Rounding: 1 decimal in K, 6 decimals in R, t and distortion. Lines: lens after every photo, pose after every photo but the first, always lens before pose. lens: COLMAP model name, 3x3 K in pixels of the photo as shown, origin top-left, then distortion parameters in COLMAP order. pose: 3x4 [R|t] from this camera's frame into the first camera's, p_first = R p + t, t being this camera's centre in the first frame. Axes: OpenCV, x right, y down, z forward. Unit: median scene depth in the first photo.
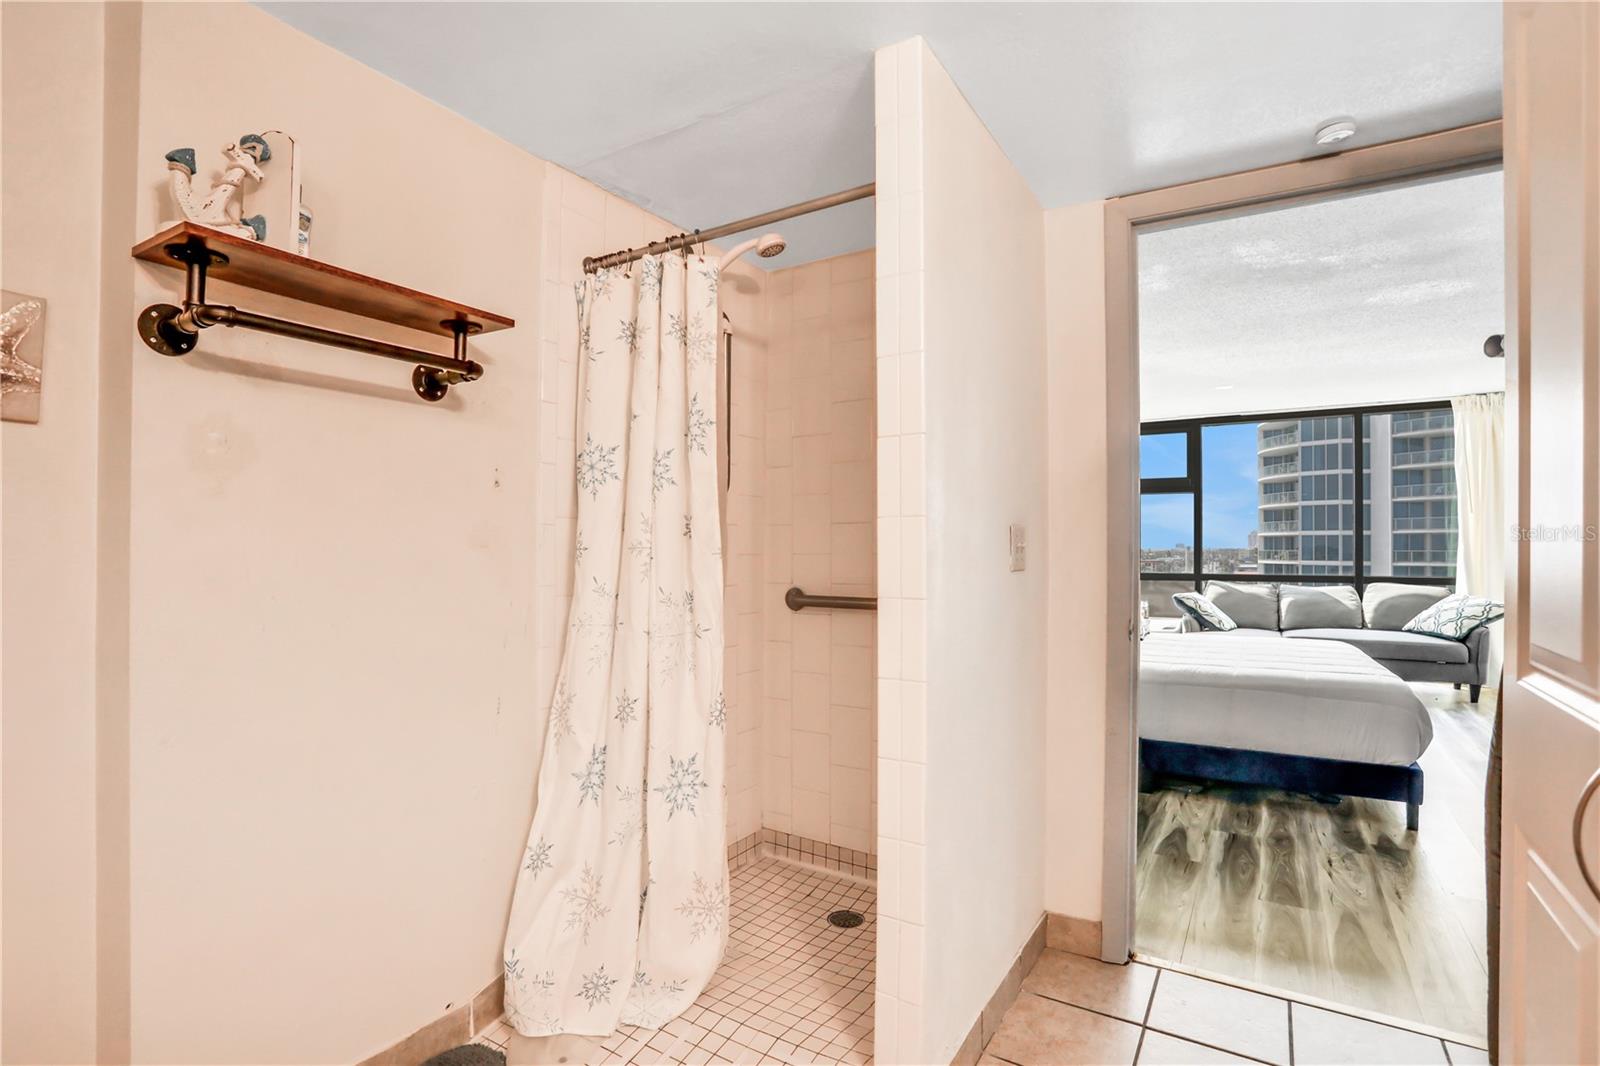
lens RADIAL K [[780.9, 0, 797.9], [0, 780.9, 543.1], [0, 0, 1]] dist [-0.070395, 0.028393]
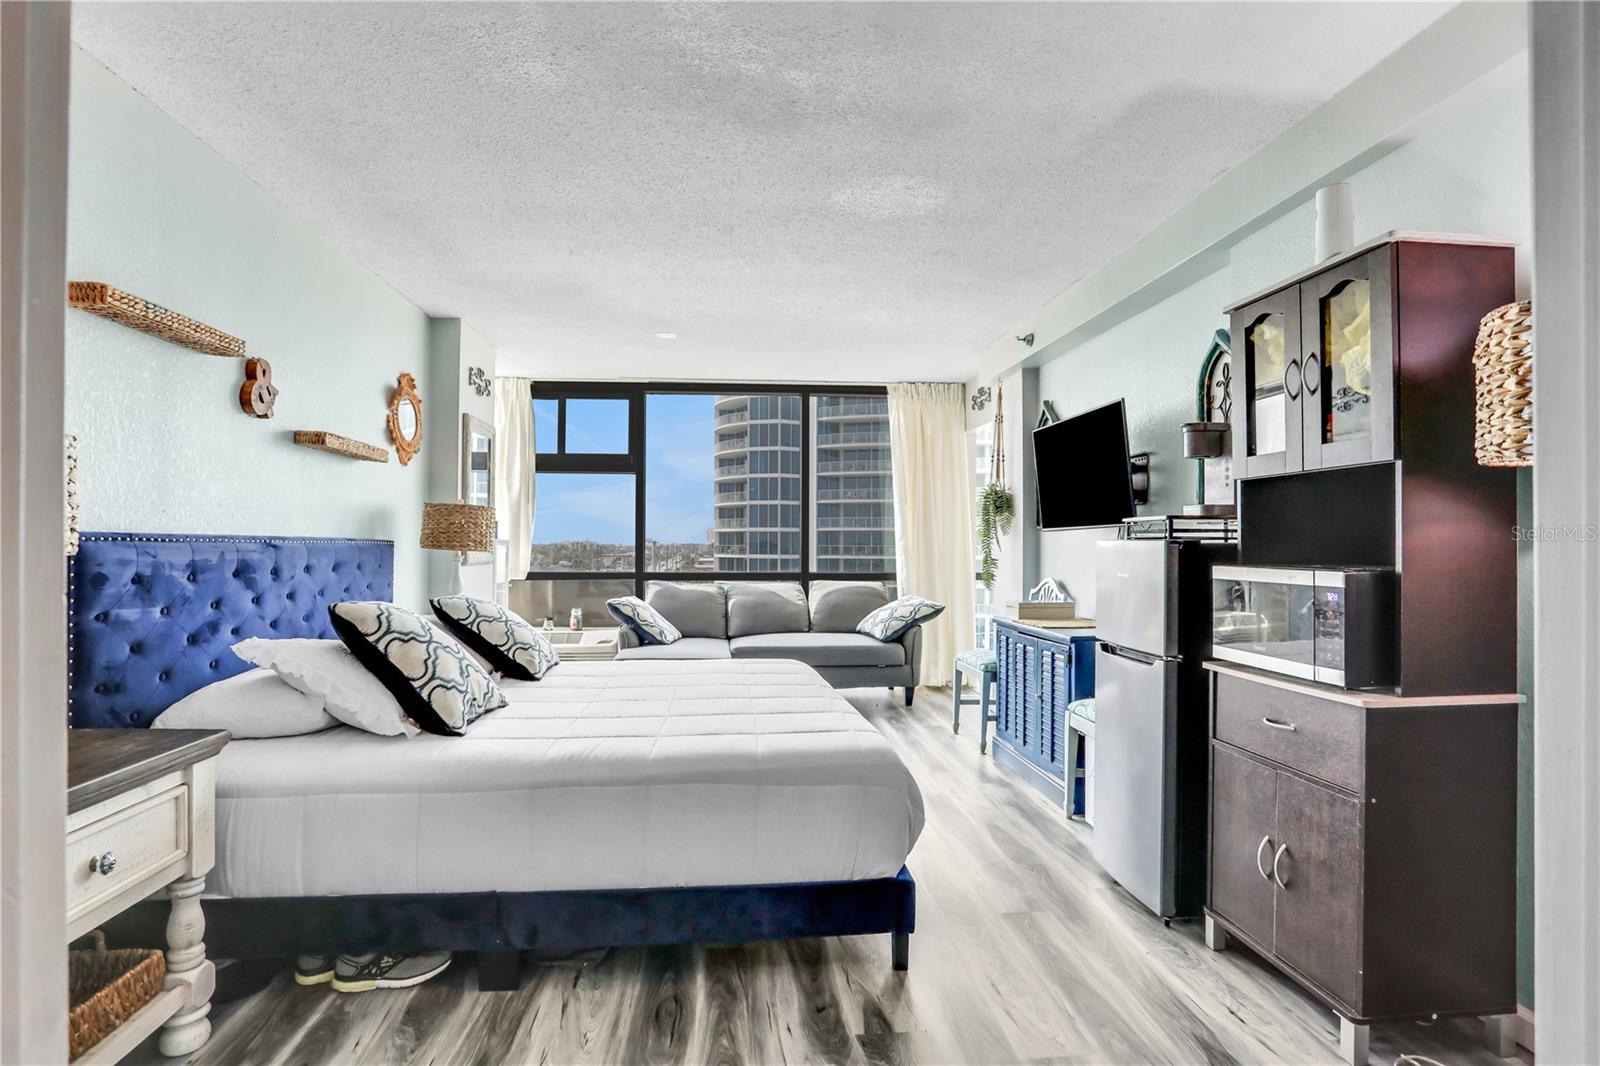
lens RADIAL K [[806.5, 0, 789.4], [0, 806.5, 543.2], [0, 0, 1]] dist [-0.056710, 0.018733]
pose [[0.805151, 0.000503, 0.593070, 0.153901], [-0.004539, 0.999976, 0.005314, 0.003579], [-0.593053, -0.006971, 0.805133, 0.234778]]
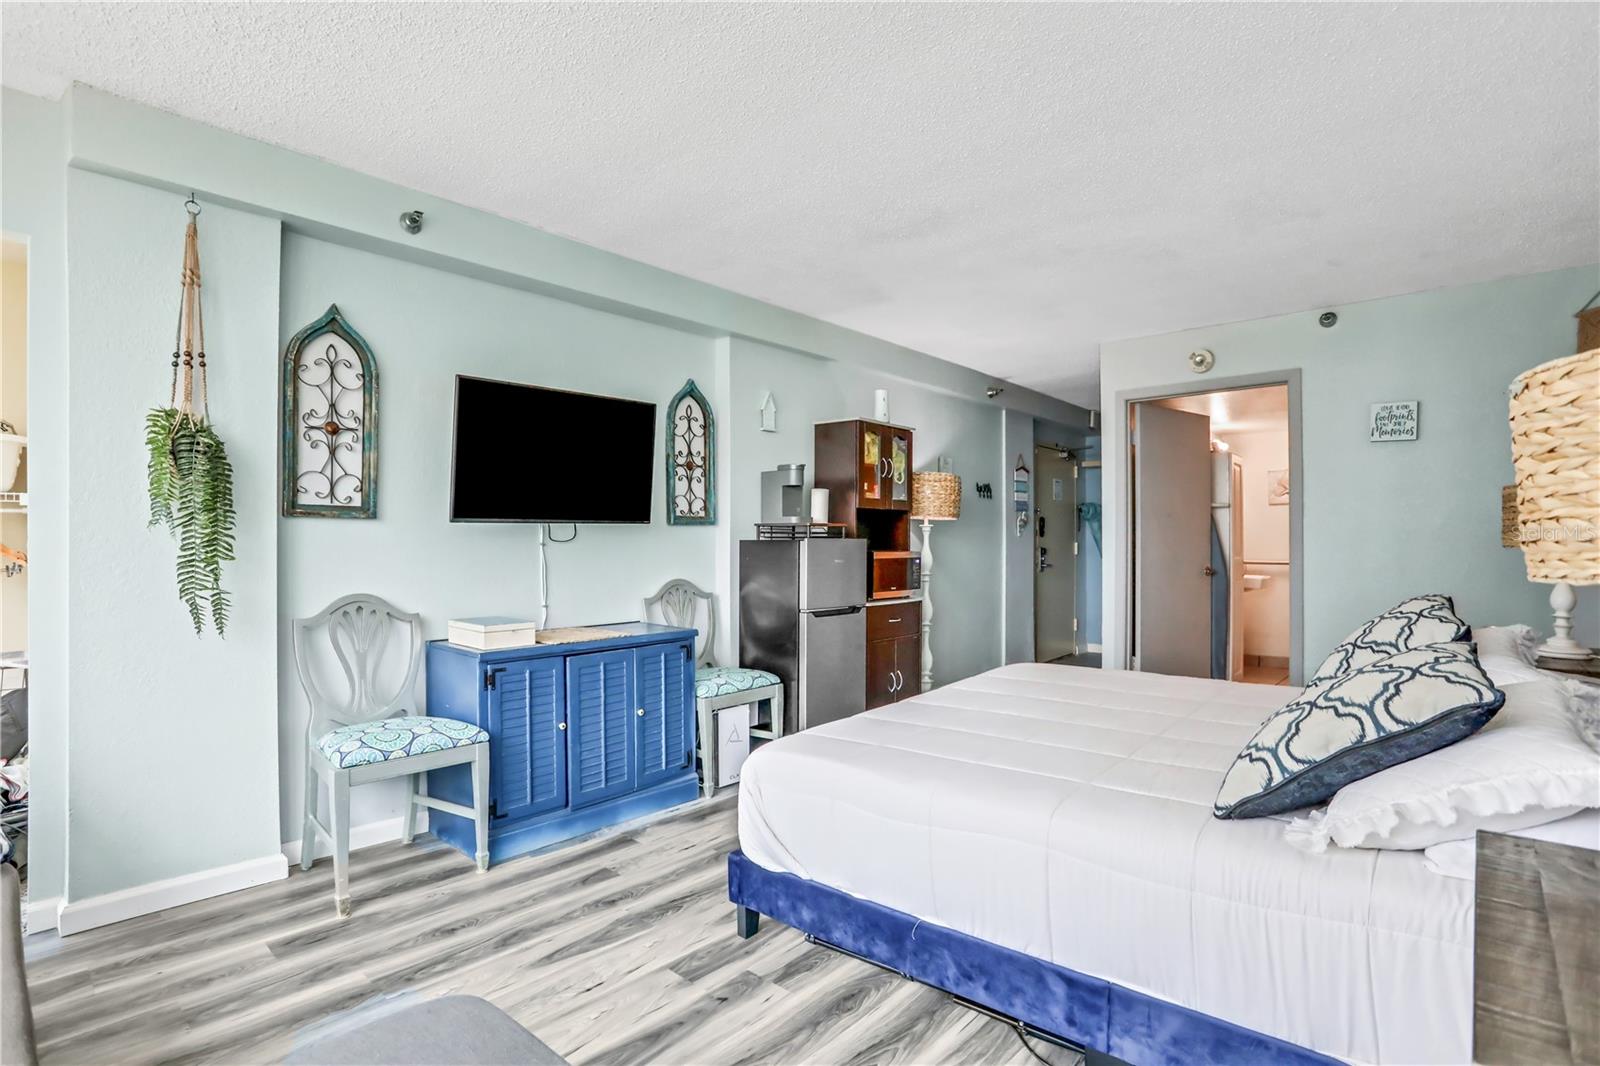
lens RADIAL K [[780.9, 0, 792.5], [0, 780.9, 537.9], [0, 0, 1]] dist [-0.070395, 0.028393]
pose [[-0.984590, -0.000515, 0.174880, 0.444537], [-0.002448, 0.999938, -0.010839, 0.009848], [-0.174864, -0.011101, -0.984530, 1.032038]]
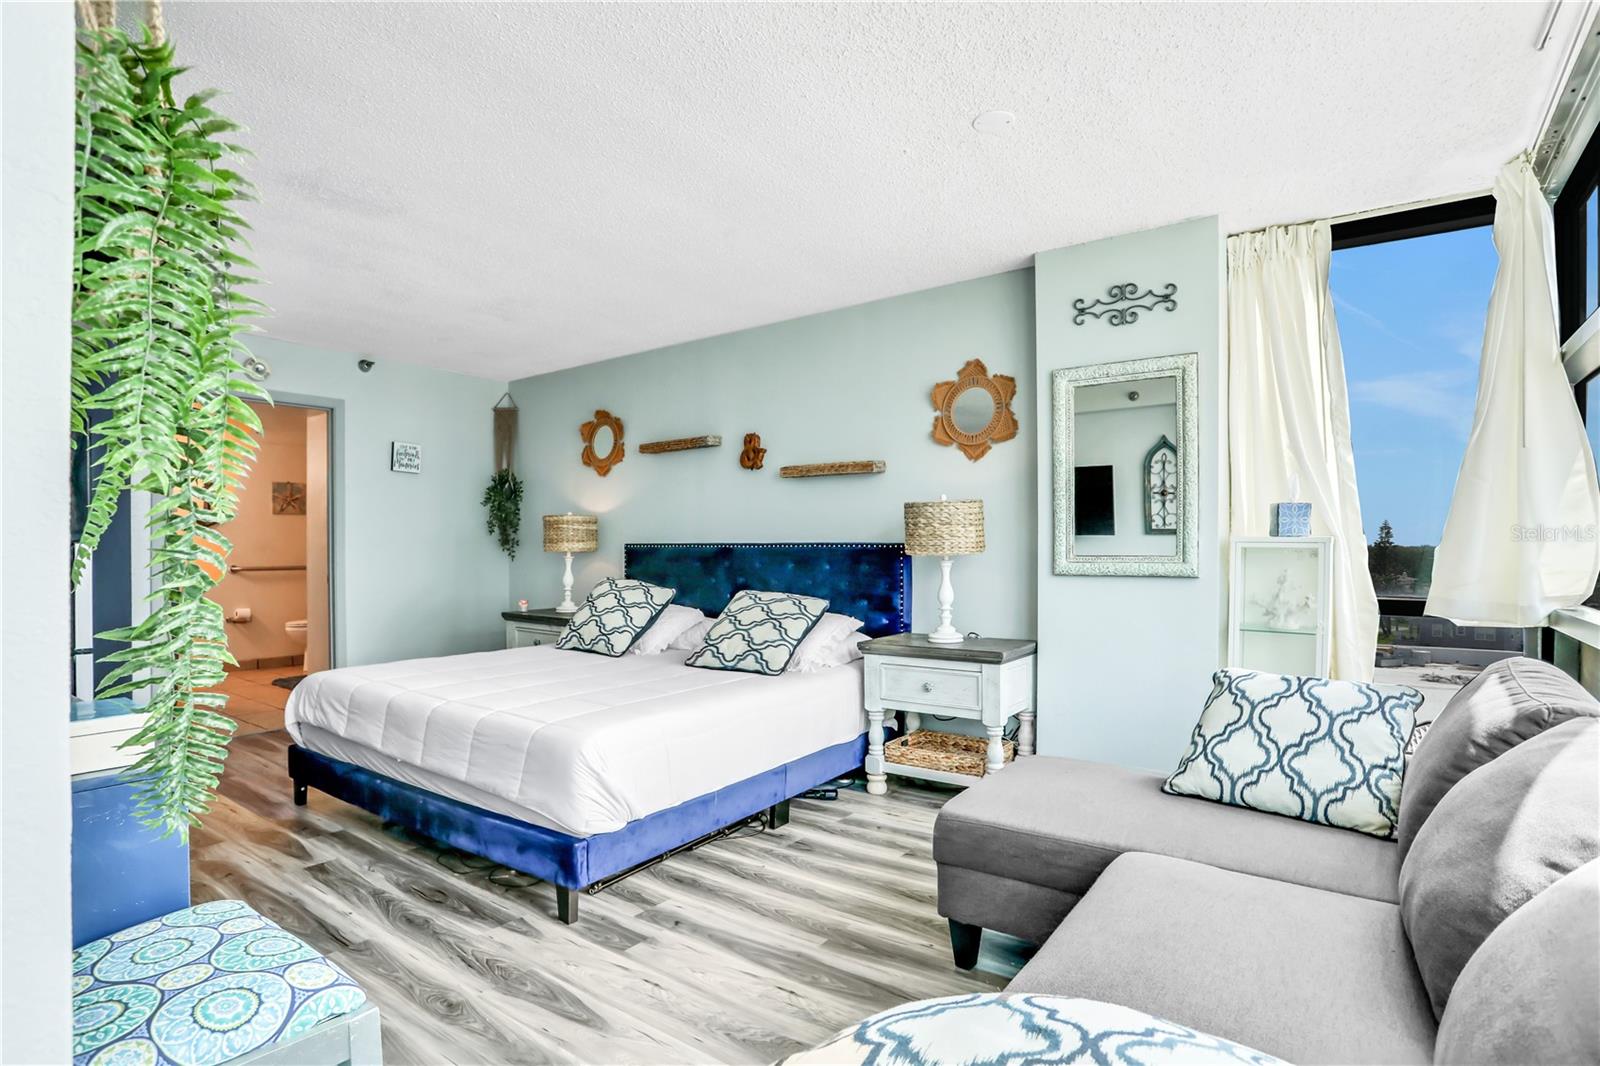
lens RADIAL K [[780.9, 0, 821.4], [0, 780.9, 568.0], [0, 0, 1]] dist [-0.070395, 0.028393]
pose [[-0.057016, 0.020317, -0.998167, 0.854867], [0.007503, 0.999773, 0.019921, 0.012621], [0.998345, -0.006353, -0.057155, 0.841951]]
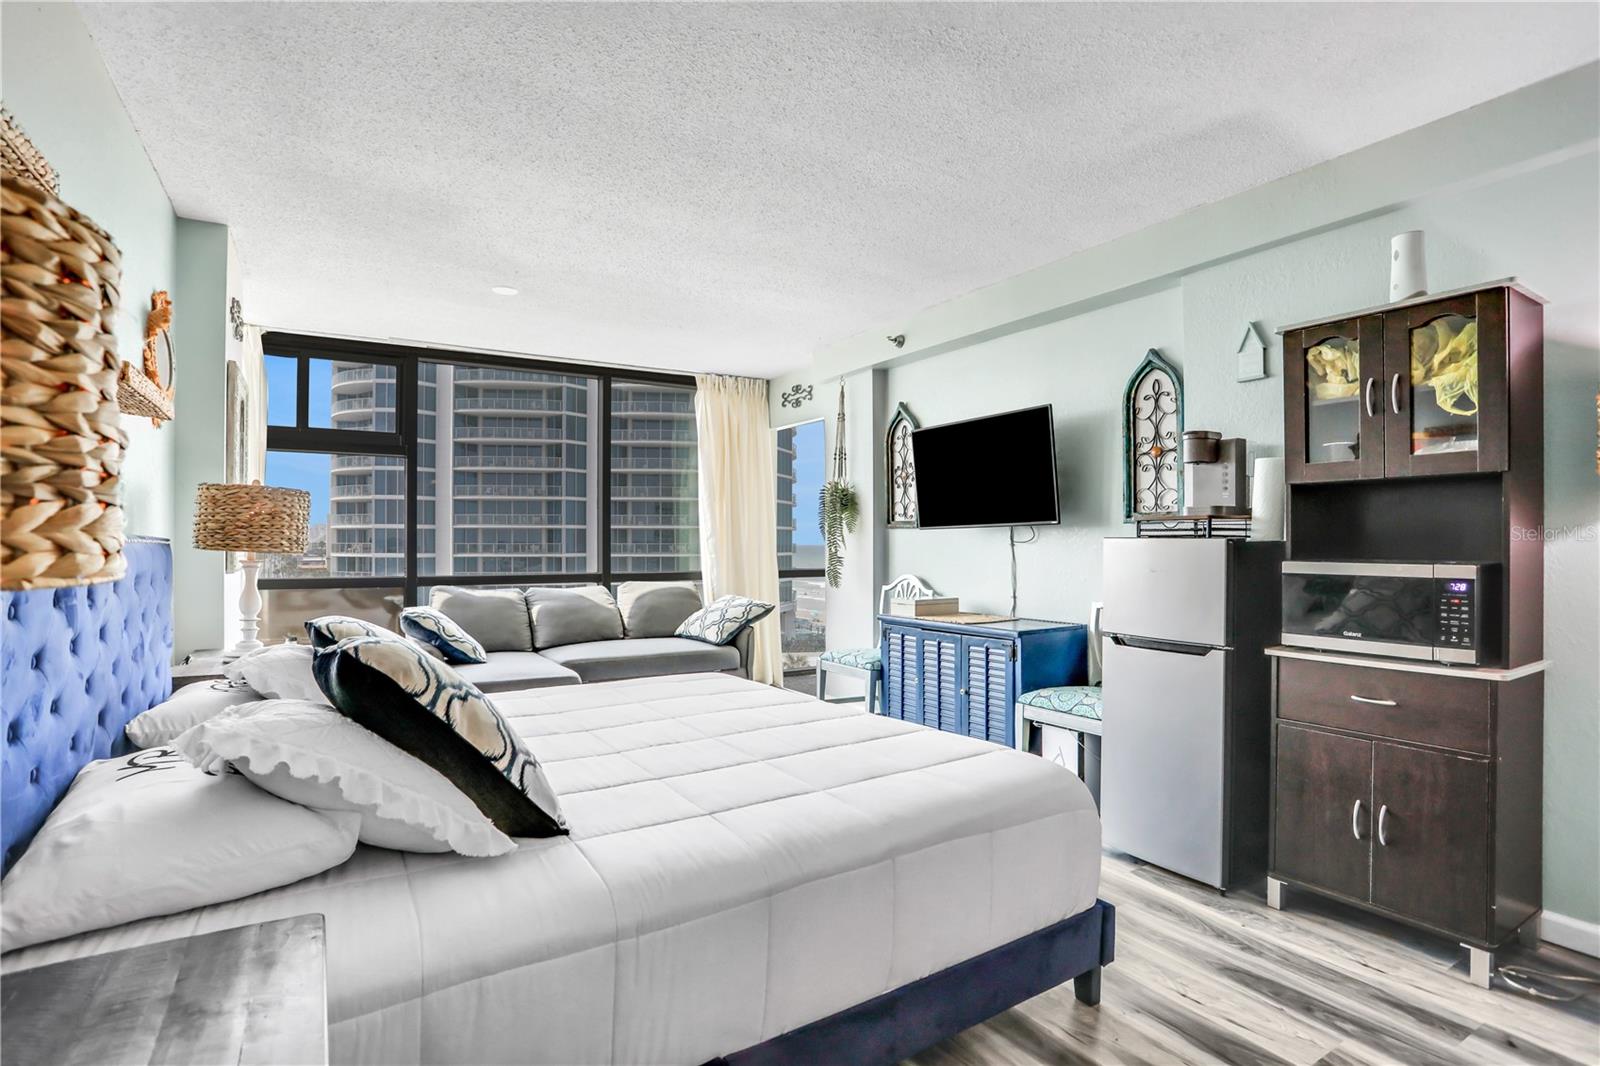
lens RADIAL K [[780.9, 0, 785.3], [0, 780.9, 547.0], [0, 0, 1]] dist [-0.070395, 0.028393]
pose [[0.462026, -0.007829, 0.886832, 0.078547], [-0.004742, 0.999925, 0.011298, 0.004545], [-0.886853, -0.009425, 0.461955, 0.437239]]
